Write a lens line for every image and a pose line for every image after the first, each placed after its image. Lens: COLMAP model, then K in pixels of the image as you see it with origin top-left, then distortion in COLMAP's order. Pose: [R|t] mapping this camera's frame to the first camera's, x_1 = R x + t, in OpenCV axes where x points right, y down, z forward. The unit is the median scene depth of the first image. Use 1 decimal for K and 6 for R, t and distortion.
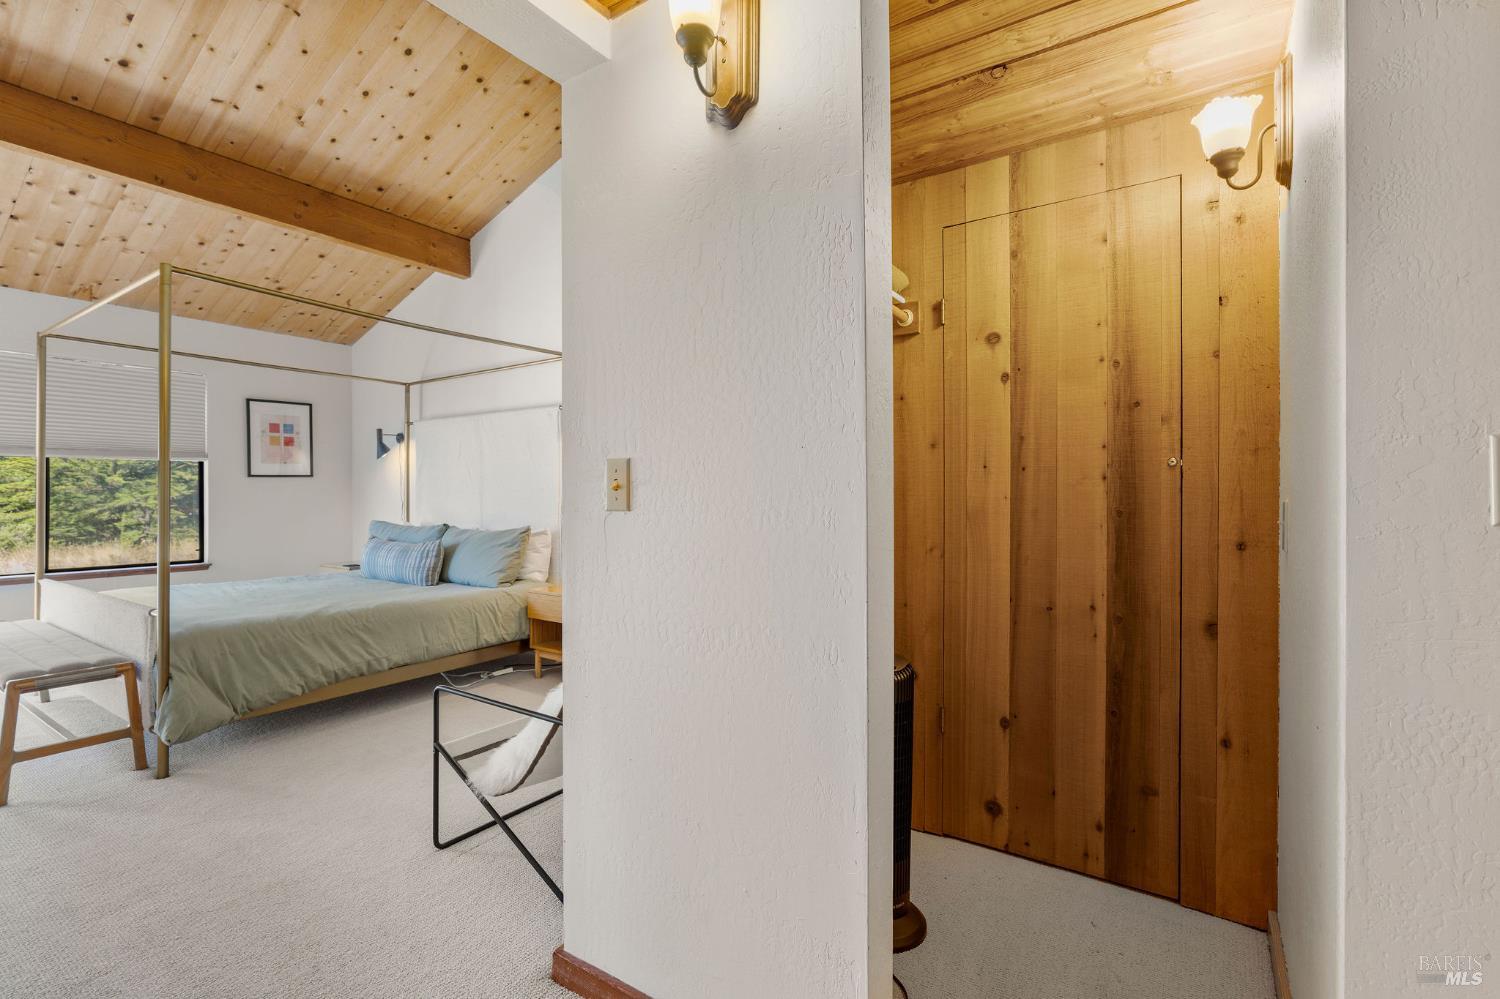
lens RADIAL K [[686.2, 0, 755.1], [0, 686.2, 497.2], [0, 0, 1]] dist [-0.007177, 0.001997]
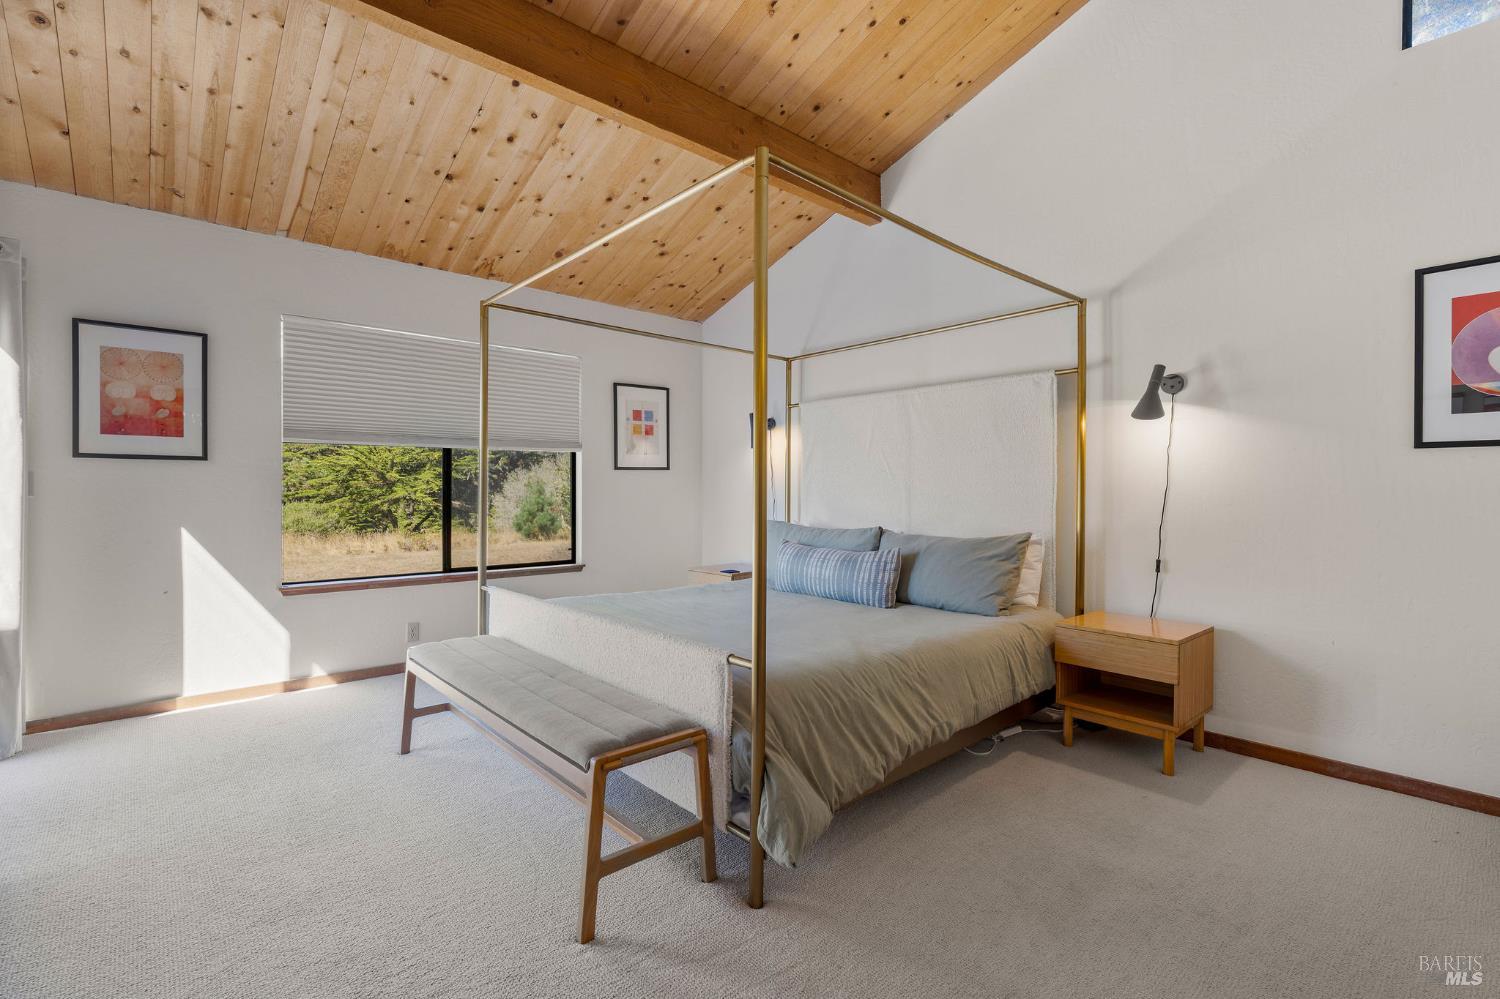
lens RADIAL K [[686.2, 0, 746.5], [0, 686.2, 494.6], [0, 0, 1]] dist [-0.007177, 0.001997]
pose [[0.967207, 0.005444, -0.253931, -0.421872], [-0.004777, 0.999983, 0.003243, -0.000062], [0.253944, -0.001924, 0.967217, 0.203427]]
